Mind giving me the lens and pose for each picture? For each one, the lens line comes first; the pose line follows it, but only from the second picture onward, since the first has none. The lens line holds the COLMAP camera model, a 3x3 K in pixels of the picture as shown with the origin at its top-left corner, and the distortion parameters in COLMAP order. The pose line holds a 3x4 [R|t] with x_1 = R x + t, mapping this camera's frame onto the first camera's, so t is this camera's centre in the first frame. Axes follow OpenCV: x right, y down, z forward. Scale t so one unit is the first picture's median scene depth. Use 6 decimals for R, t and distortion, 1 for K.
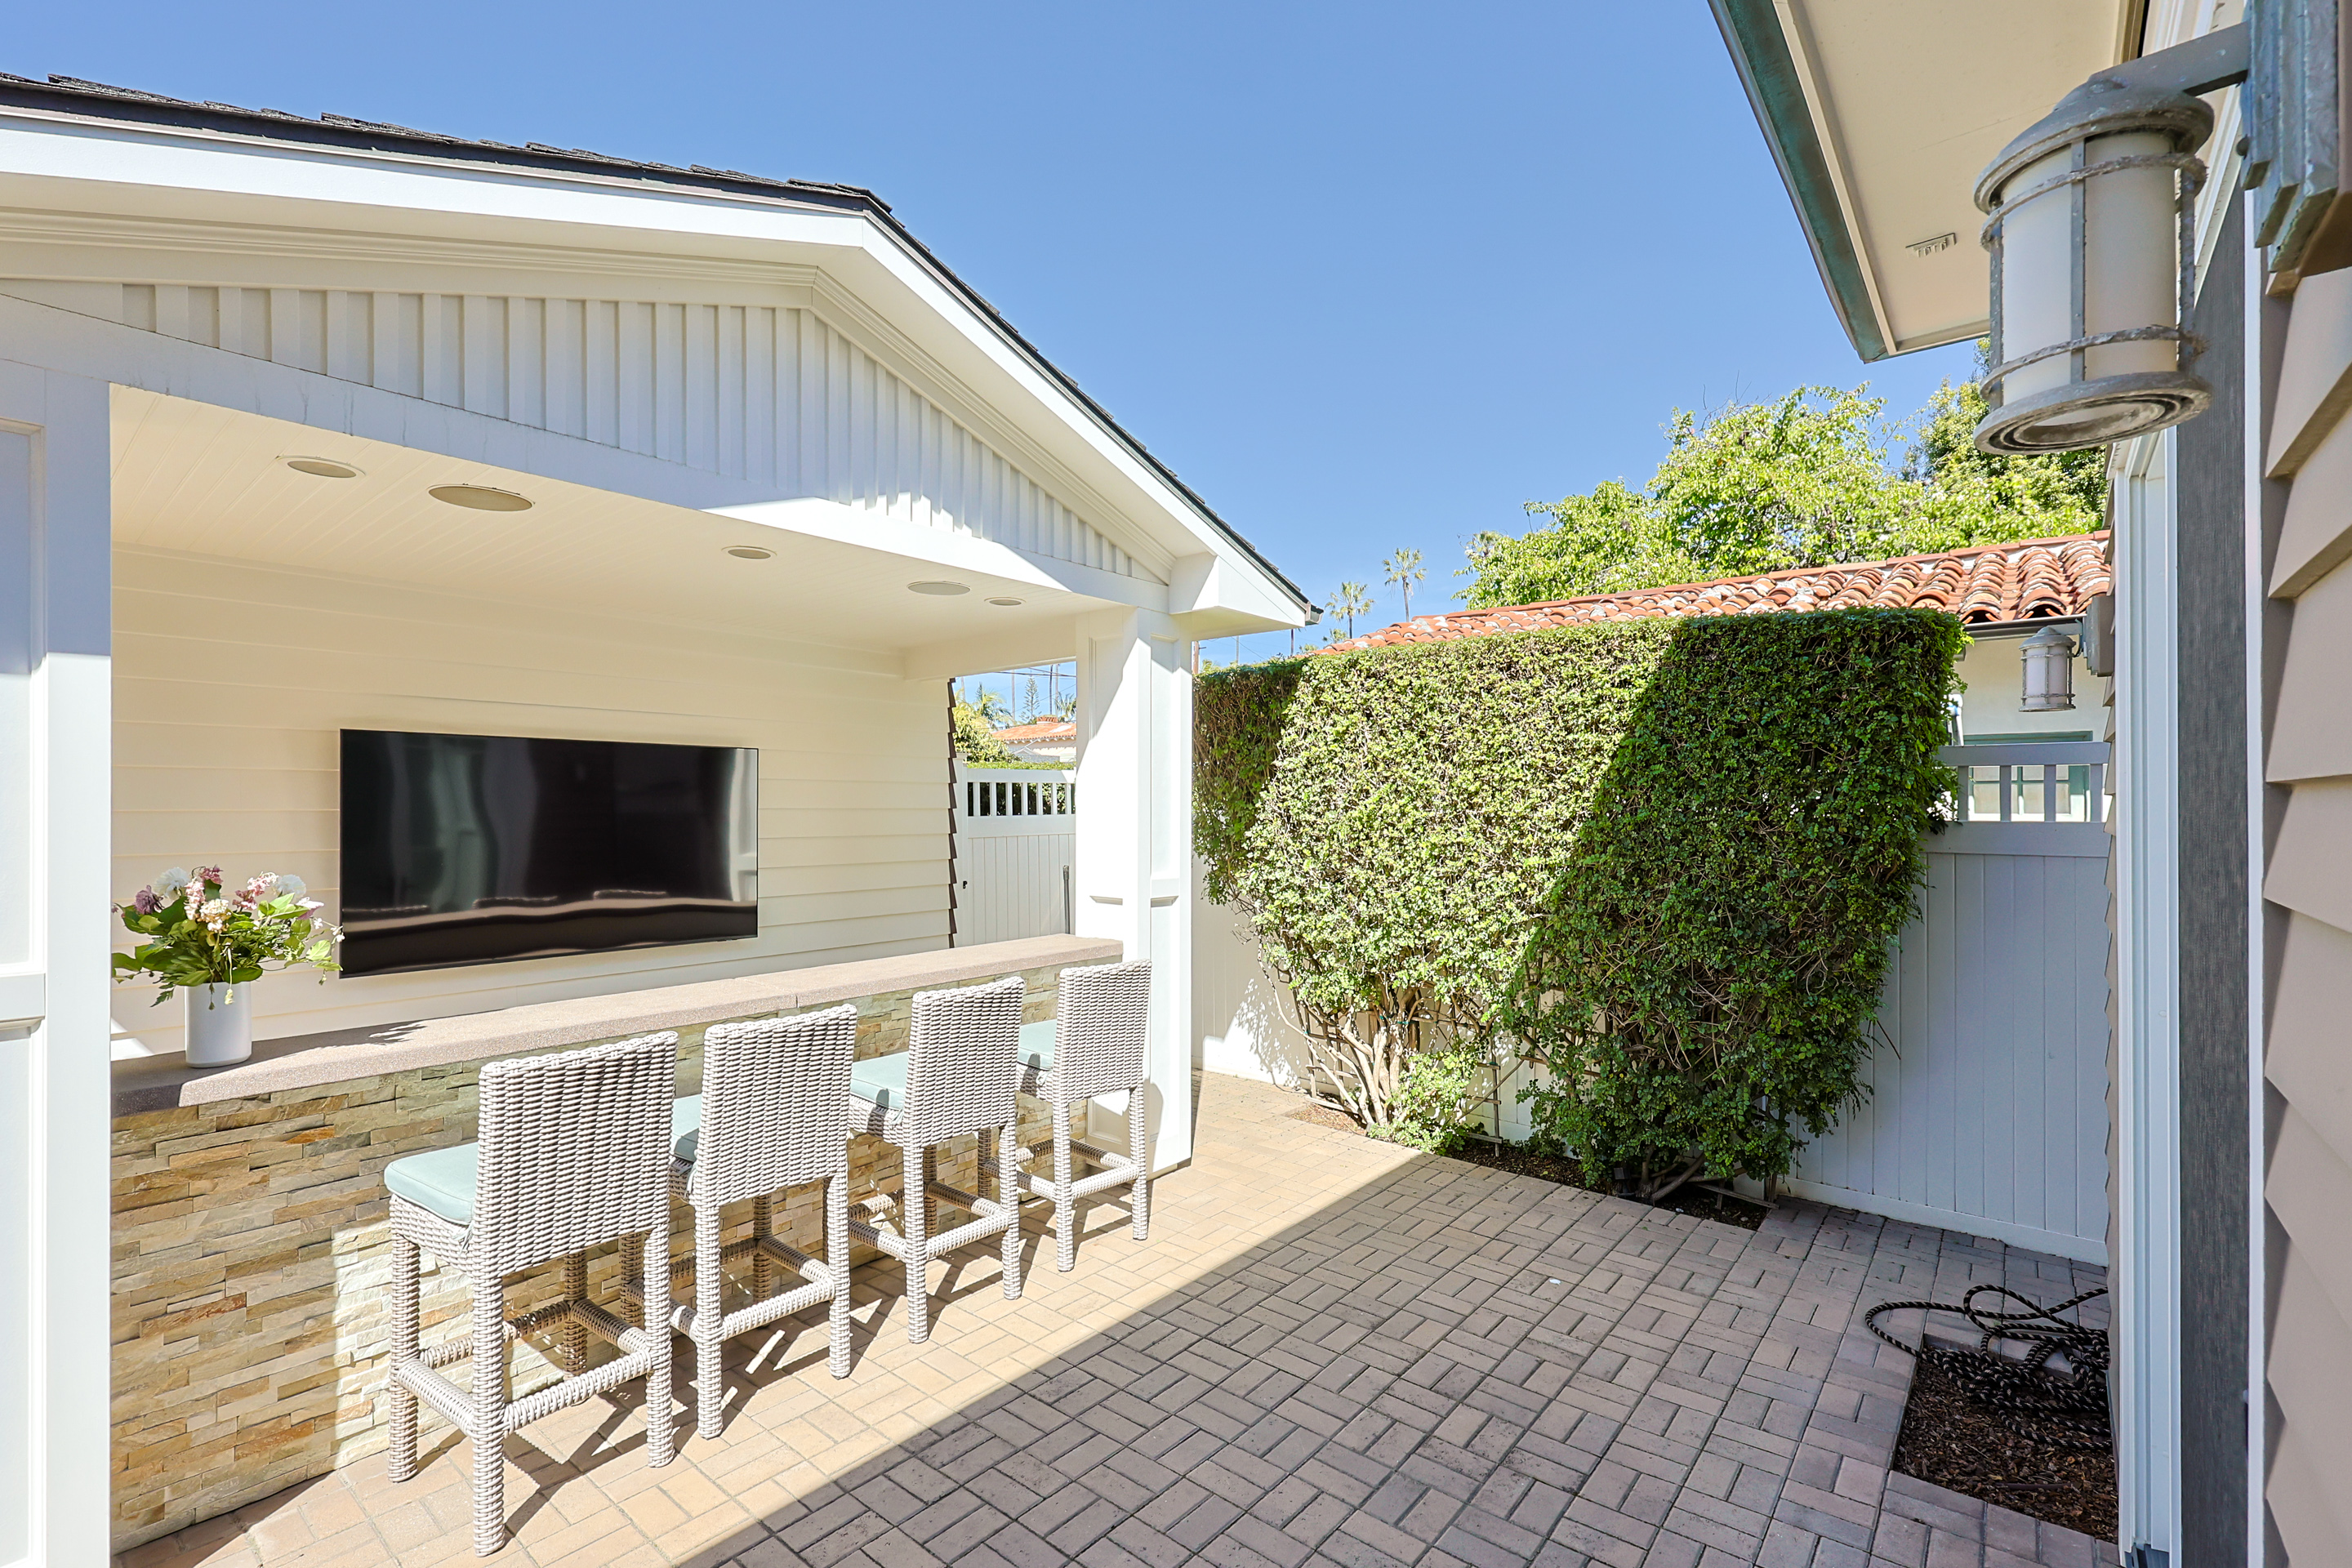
lens RADIAL K [[1009.5, 0, 1173.8], [0, 1009.5, 795.2], [0, 0, 1]] dist [-0.013495, 0.001731]
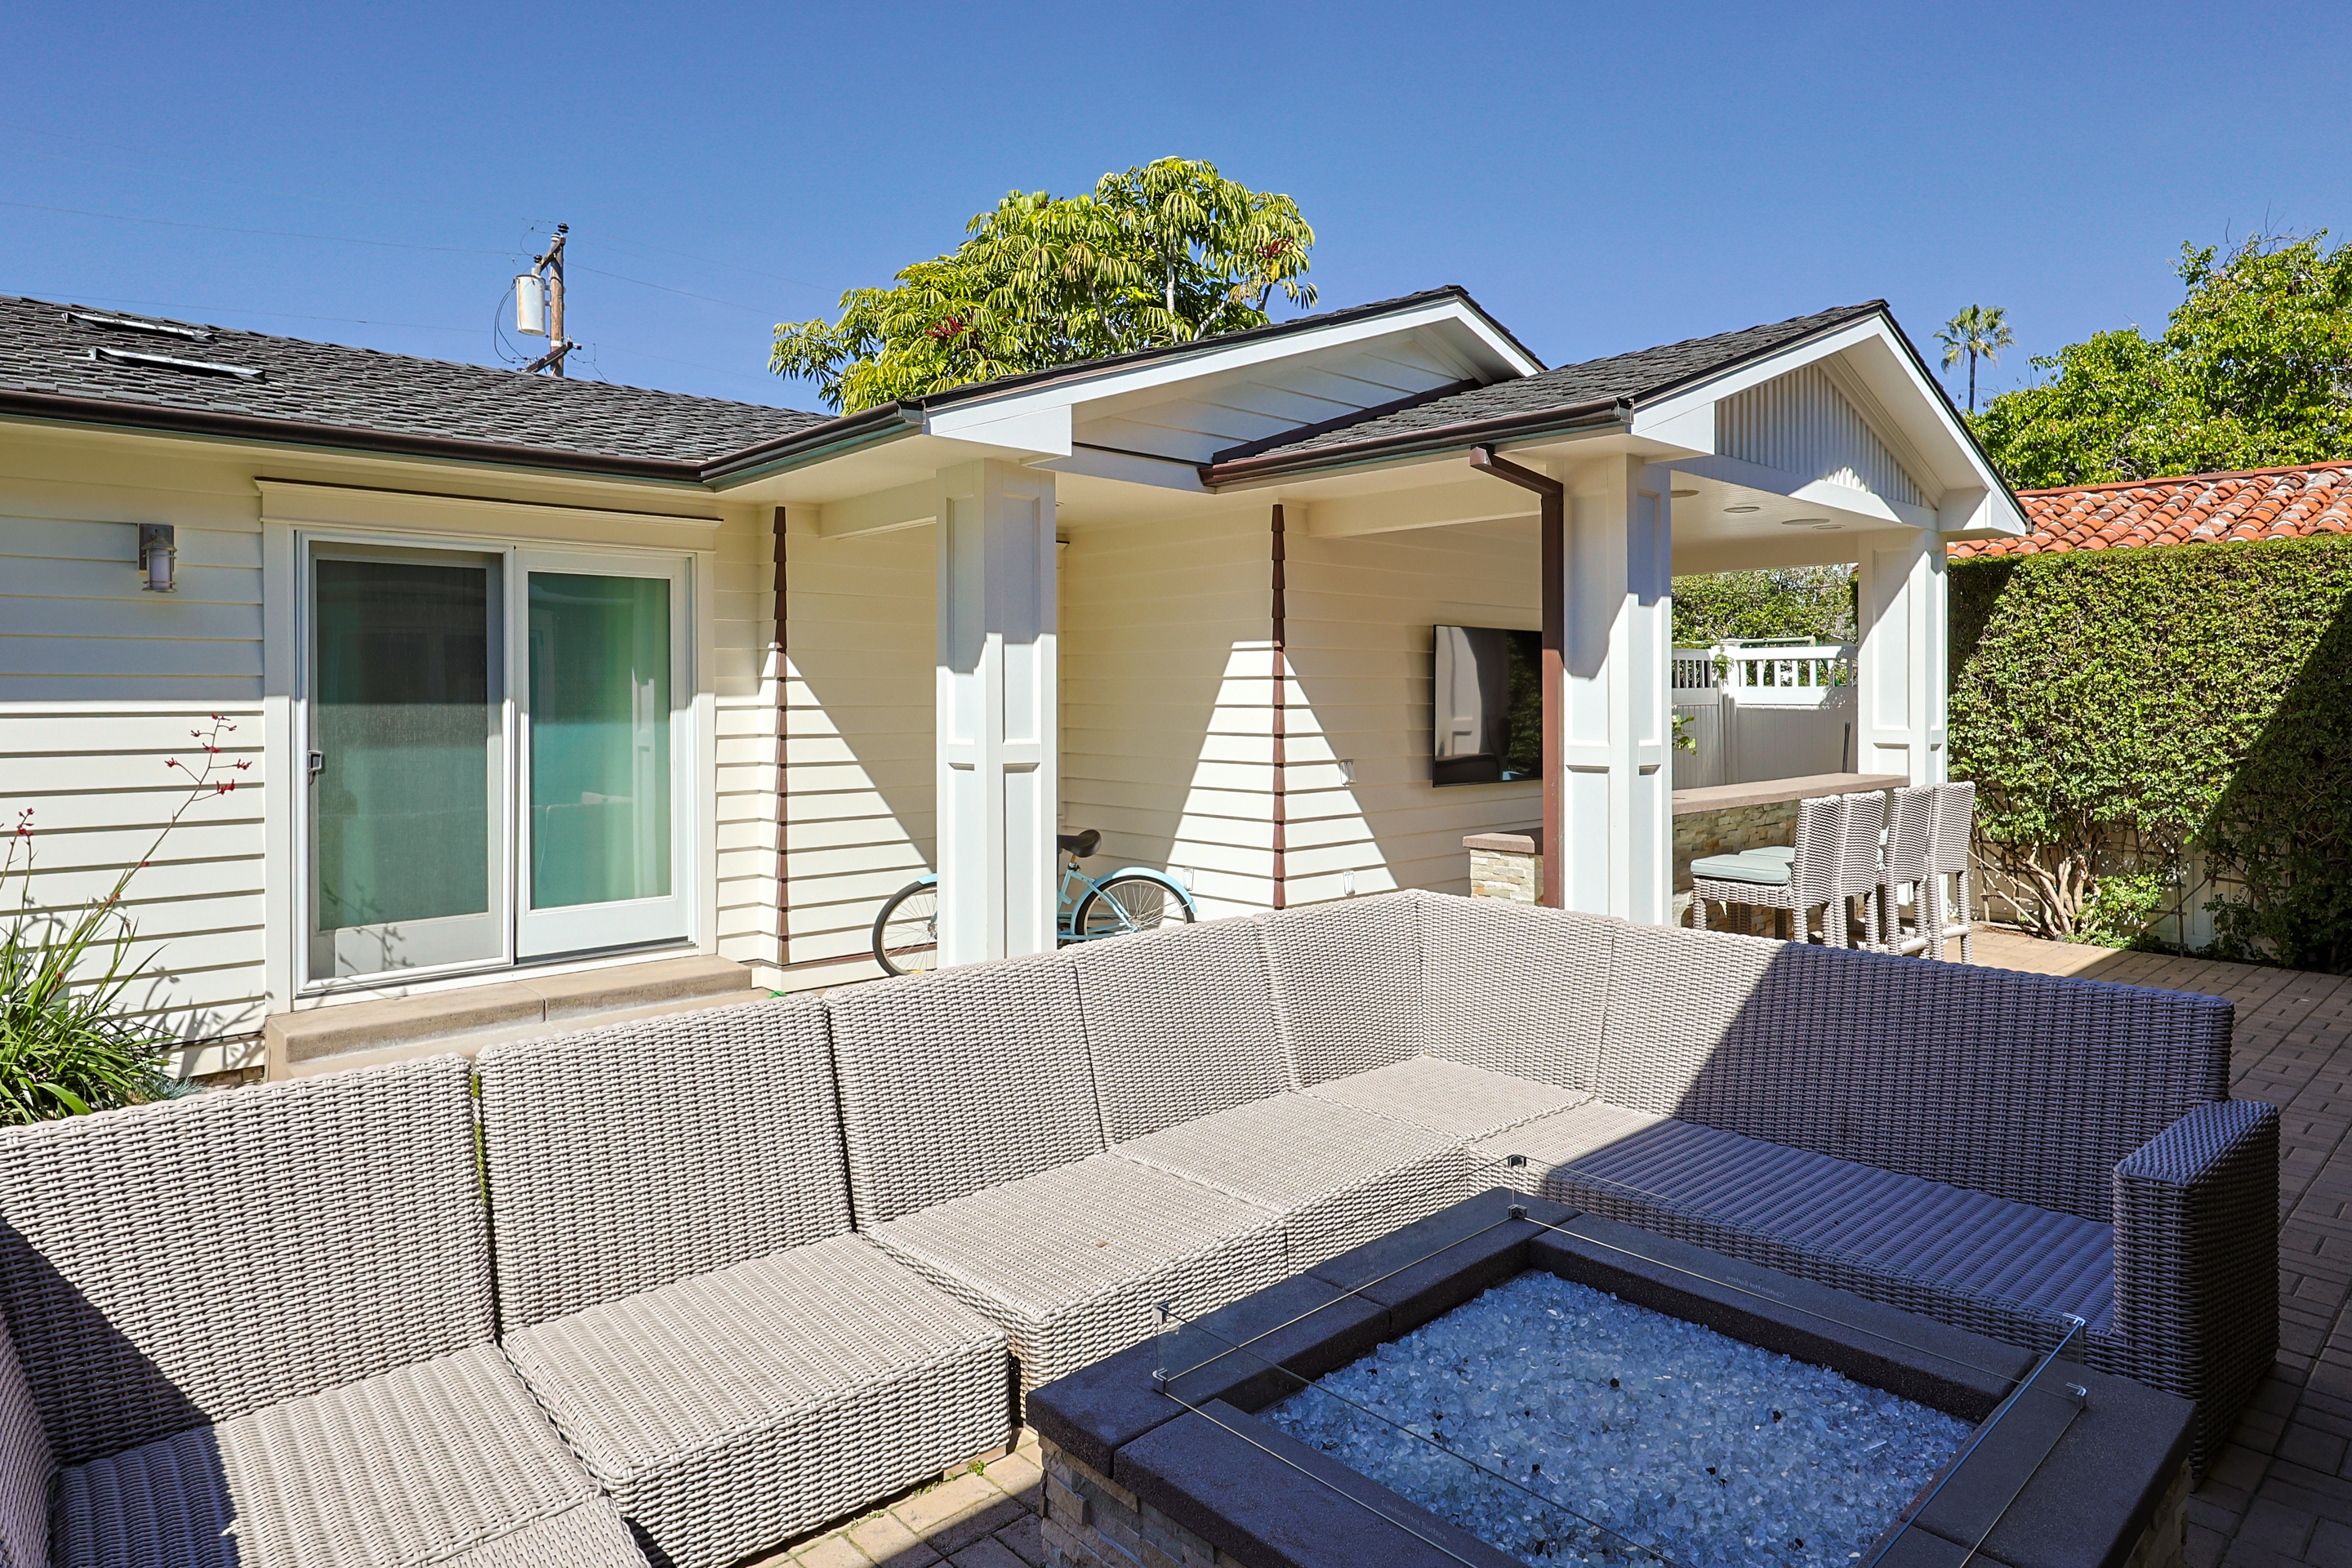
lens RADIAL K [[1303.8, 0, 1192.6], [0, 1303.8, 680.1], [0, 0, 1]] dist [-0.015339, 0.001589]
pose [[0.991390, -0.002873, -0.130913, -0.726275], [0.003055, 0.999995, 0.001185, 0.010810], [0.130909, -0.001575, 0.991393, -0.791982]]
